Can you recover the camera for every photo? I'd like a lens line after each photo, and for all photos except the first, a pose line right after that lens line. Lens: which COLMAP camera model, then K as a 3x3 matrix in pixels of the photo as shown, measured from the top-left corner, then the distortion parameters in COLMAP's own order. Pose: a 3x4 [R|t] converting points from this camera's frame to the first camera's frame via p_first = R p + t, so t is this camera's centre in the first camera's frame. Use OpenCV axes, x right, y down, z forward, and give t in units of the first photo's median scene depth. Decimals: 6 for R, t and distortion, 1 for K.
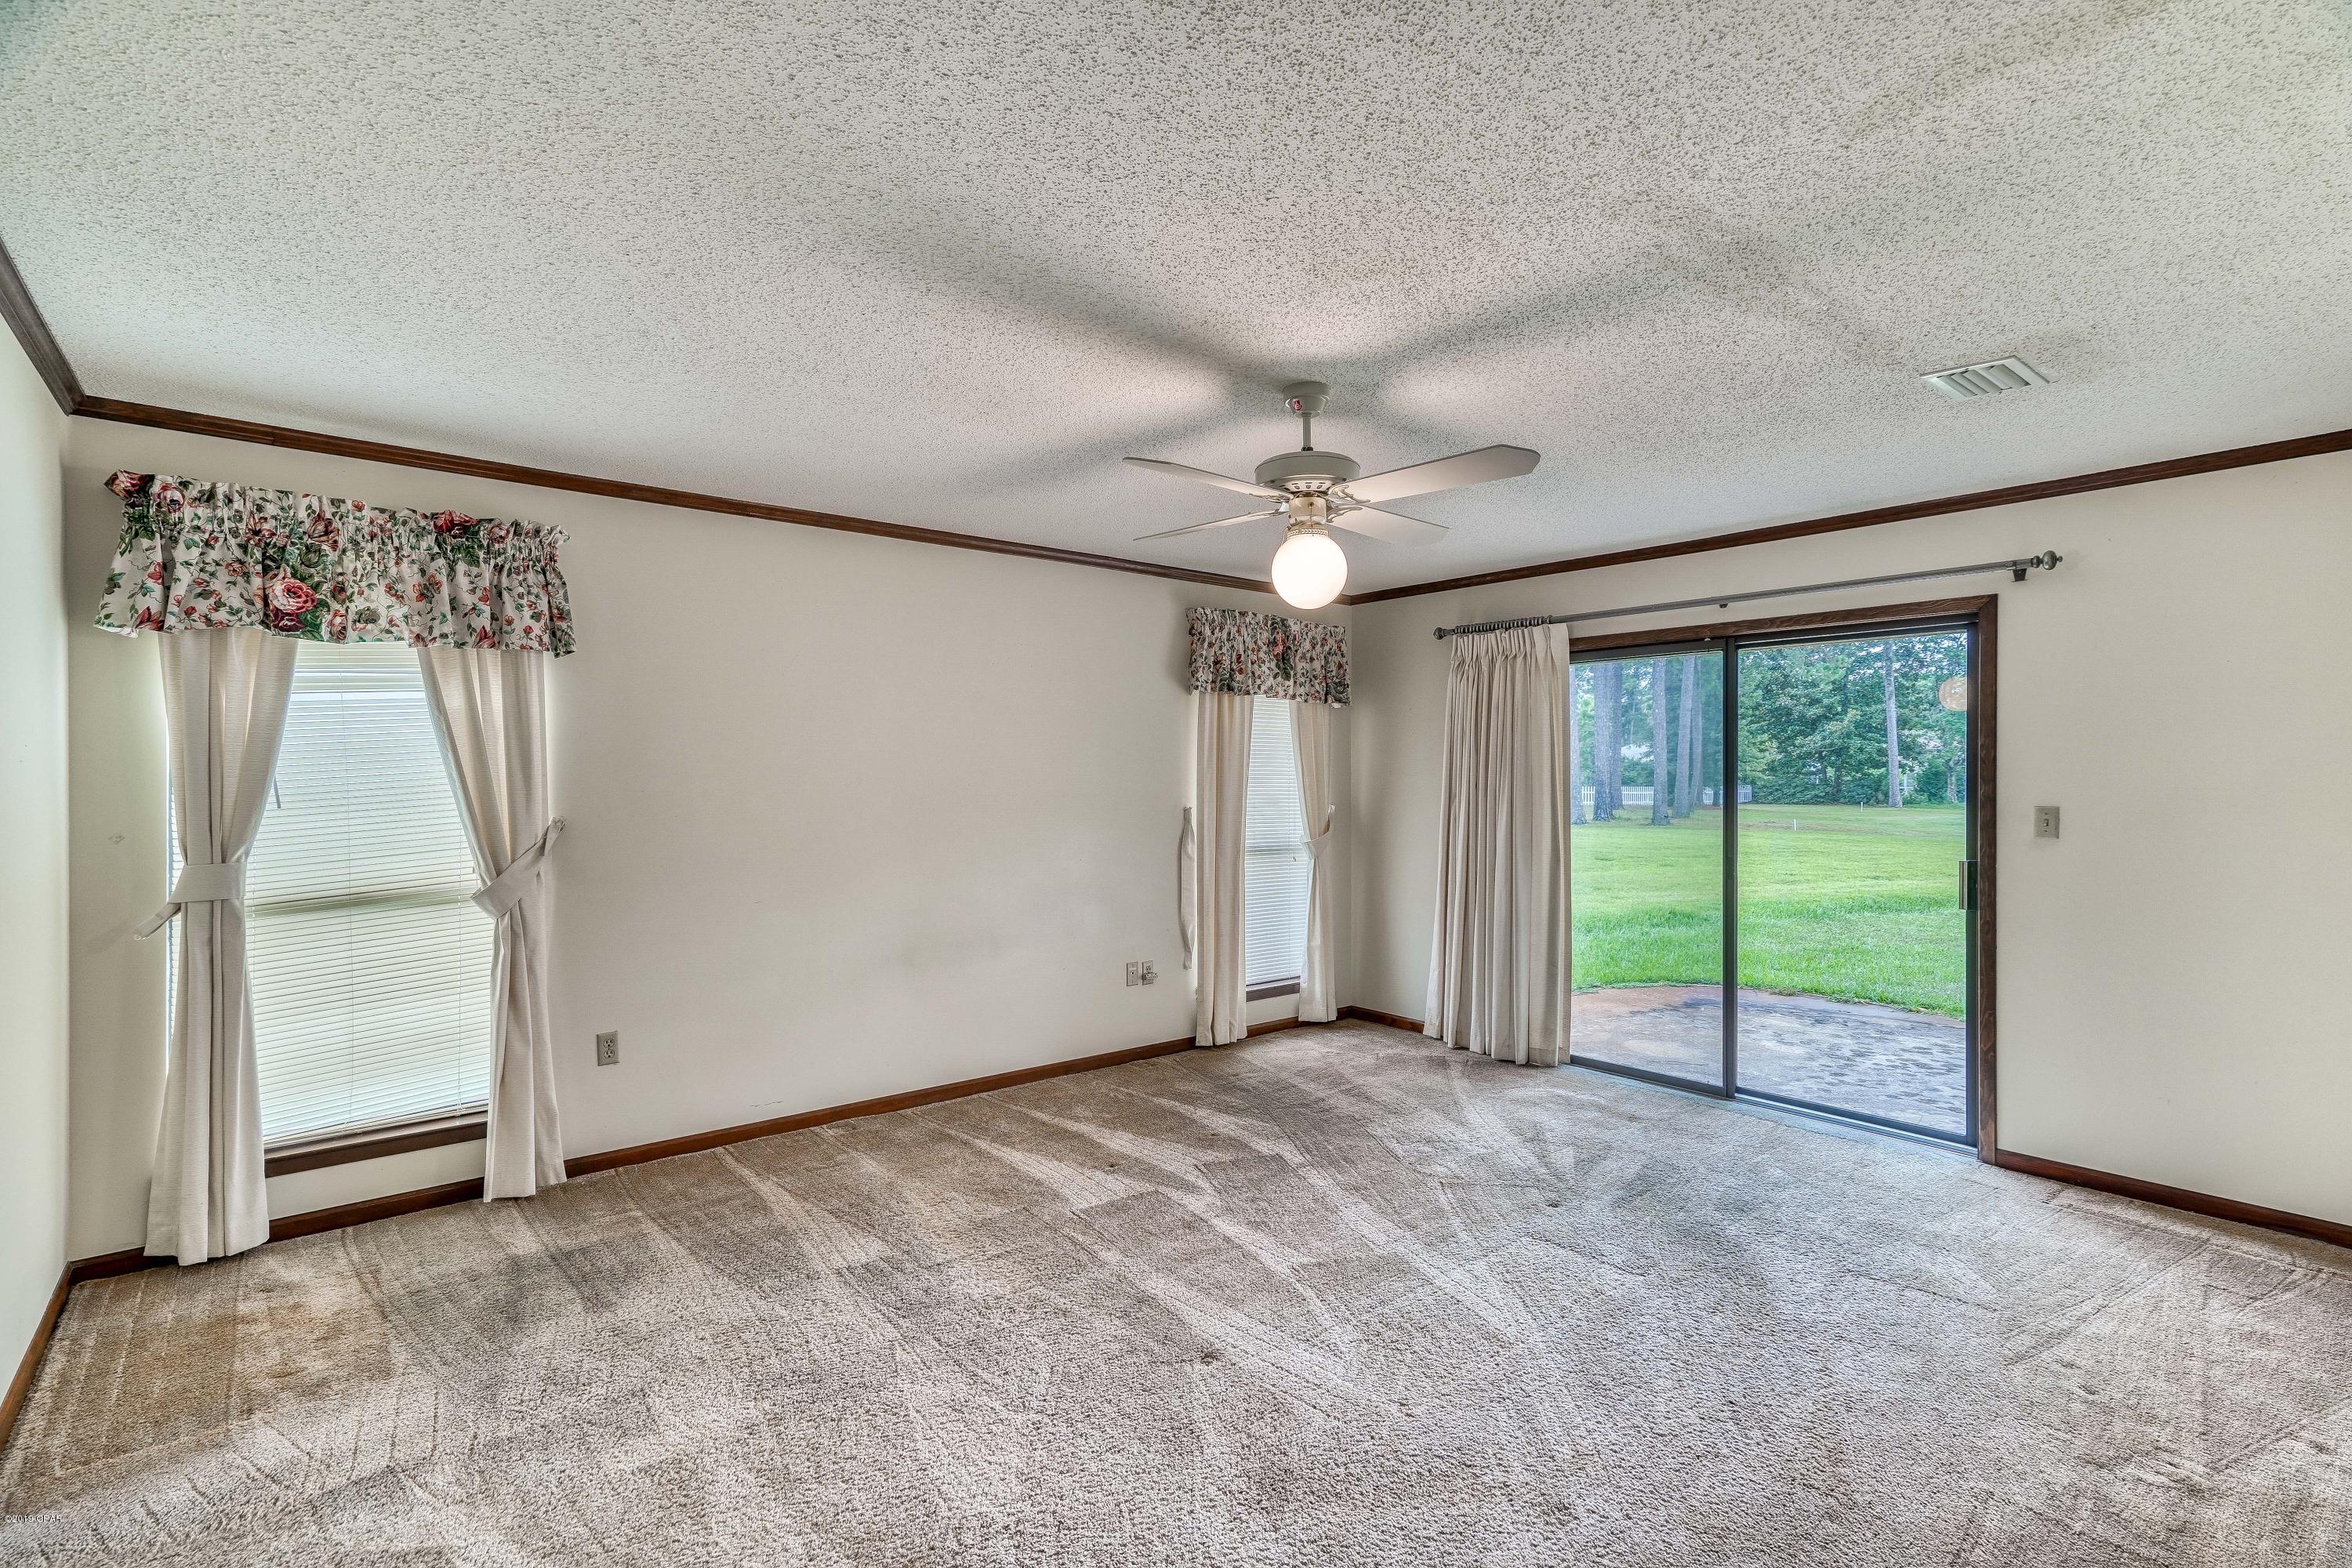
lens RADIAL K [[1102.5, 0, 1175.2], [0, 1102.5, 809.0], [0, 0, 1]] dist [-0.001890, 0.000285]
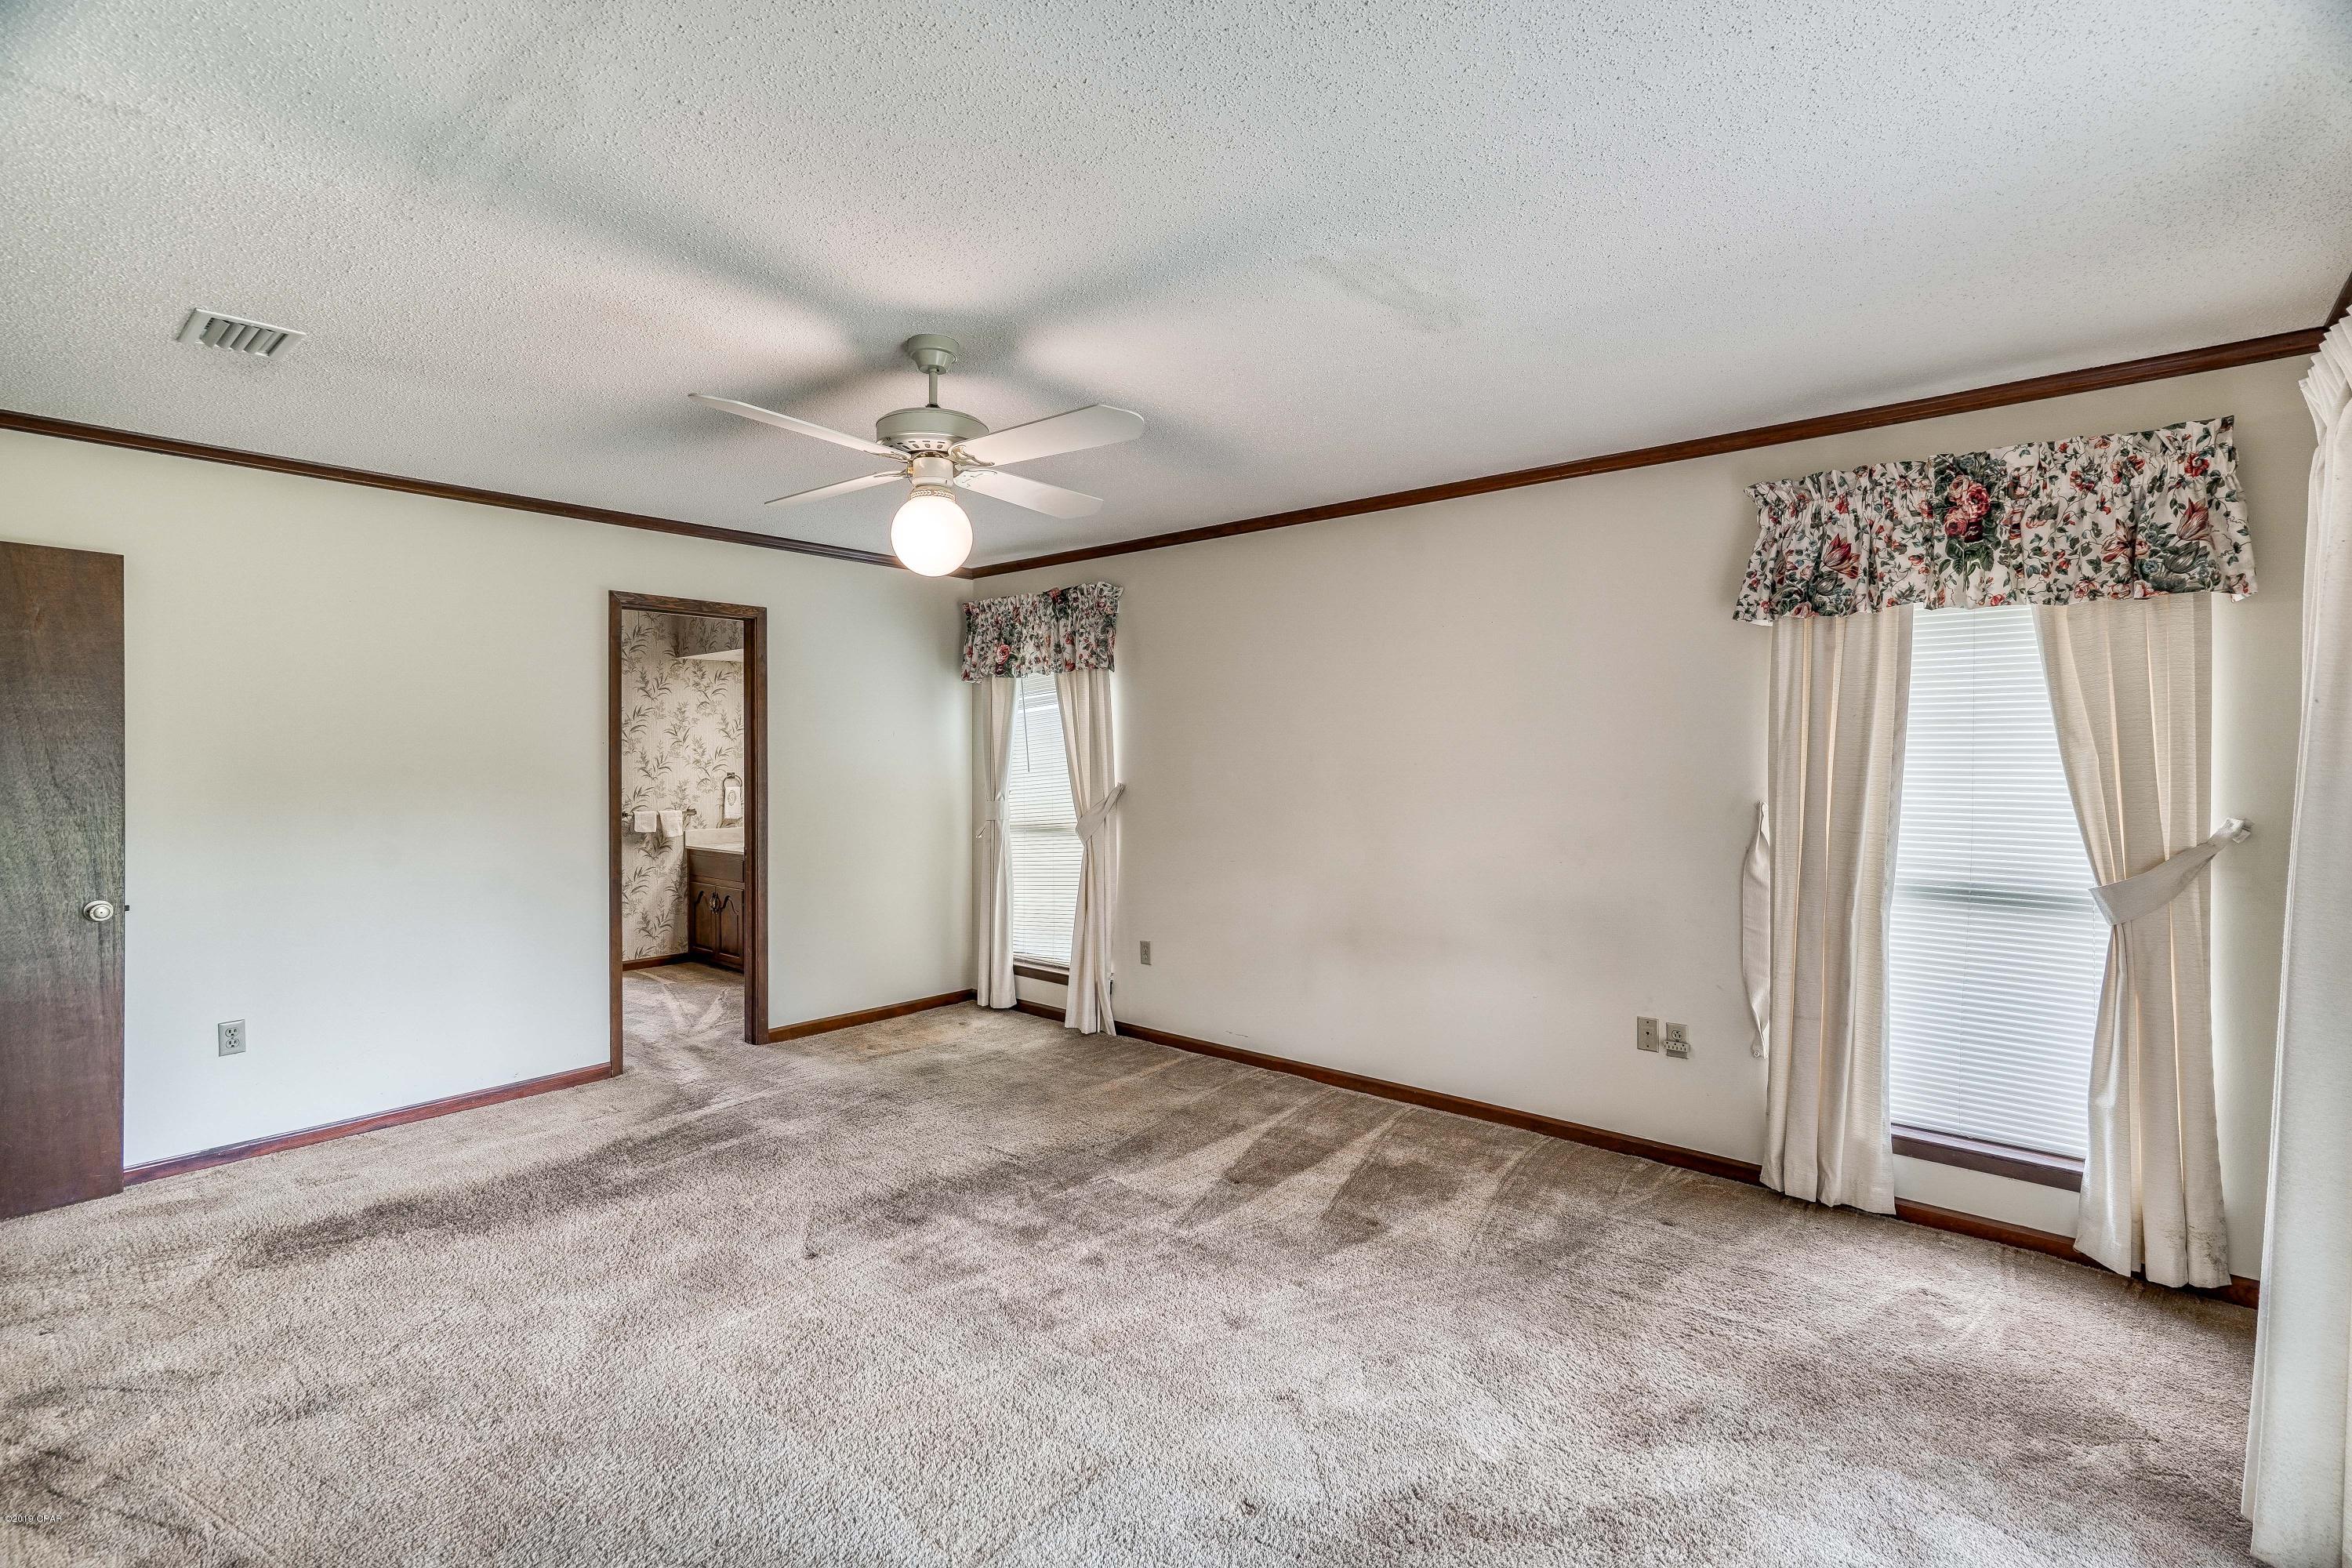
lens RADIAL K [[1085.9, 0, 1177.3], [0, 1085.9, 775.1], [0, 0, 1]] dist [-0.002577, 0.009240]
pose [[0.164643, 0.015302, -0.986234, 0.741189], [-0.035247, 0.999332, 0.009621, -0.014527], [0.985723, 0.033177, 0.165073, 0.729609]]
